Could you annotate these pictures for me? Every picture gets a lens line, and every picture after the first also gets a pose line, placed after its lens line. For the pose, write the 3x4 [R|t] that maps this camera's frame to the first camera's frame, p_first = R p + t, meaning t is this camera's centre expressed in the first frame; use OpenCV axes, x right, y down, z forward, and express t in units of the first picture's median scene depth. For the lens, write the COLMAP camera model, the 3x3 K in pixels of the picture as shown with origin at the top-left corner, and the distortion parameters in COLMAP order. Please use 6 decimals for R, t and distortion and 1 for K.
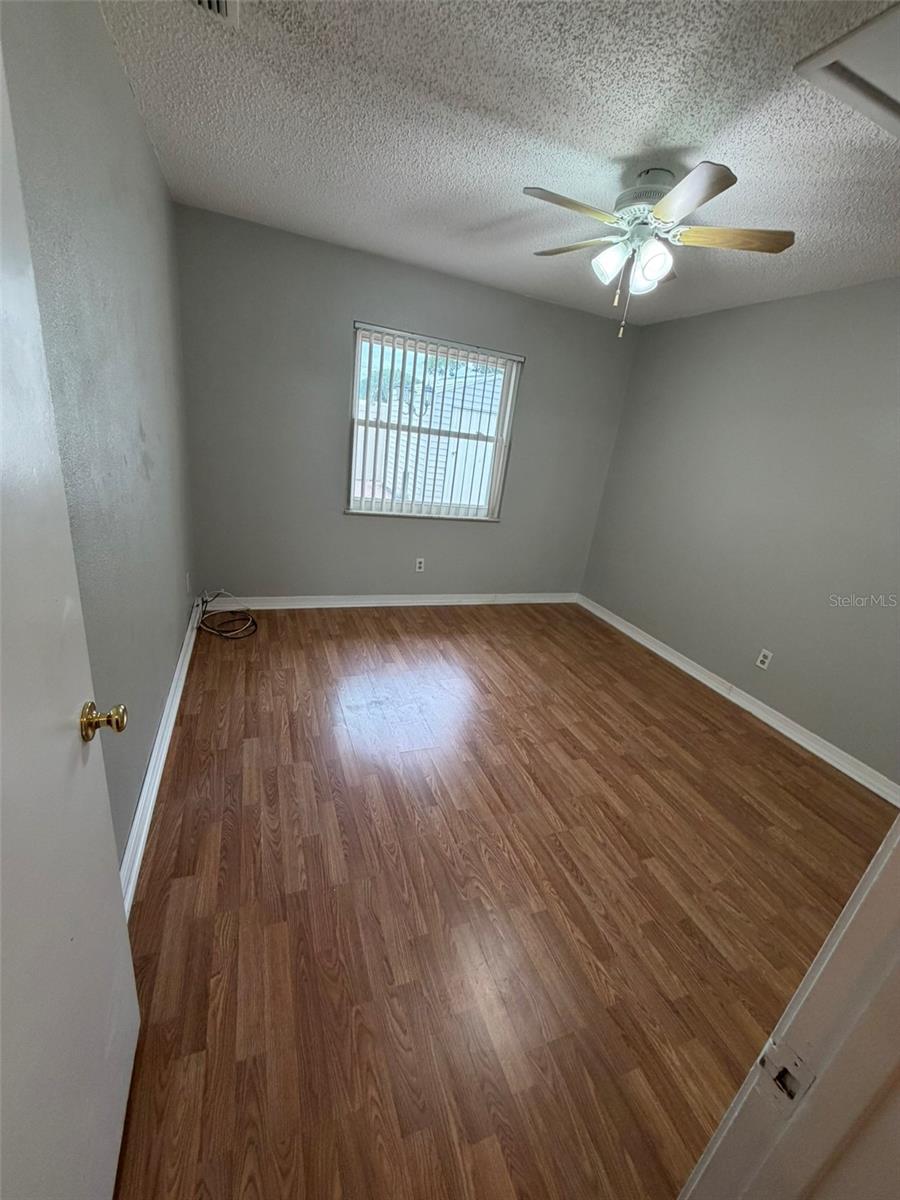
lens RADIAL K [[479.9, 0, 466.1], [0, 479.9, 598.4], [0, 0, 1]] dist [0.000936, -0.000017]
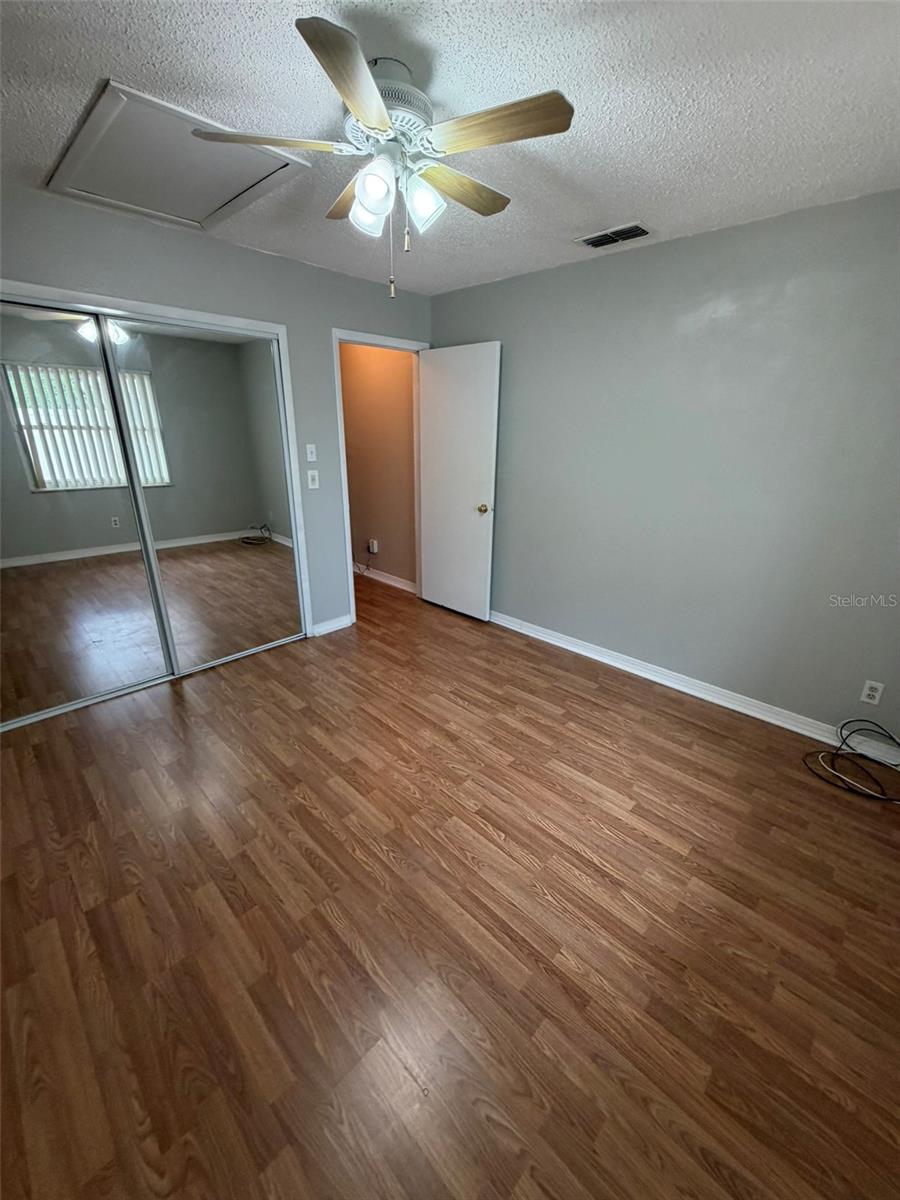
lens RADIAL K [[479.9, 0, 466.1], [0, 479.9, 598.4], [0, 0, 1]] dist [0.000936, -0.000017]
pose [[-0.900451, 0.007773, -0.434887, 0.380962], [-0.263438, 0.785846, 0.559506, -0.455160], [0.346103, 0.618374, -0.705568, 1.345949]]
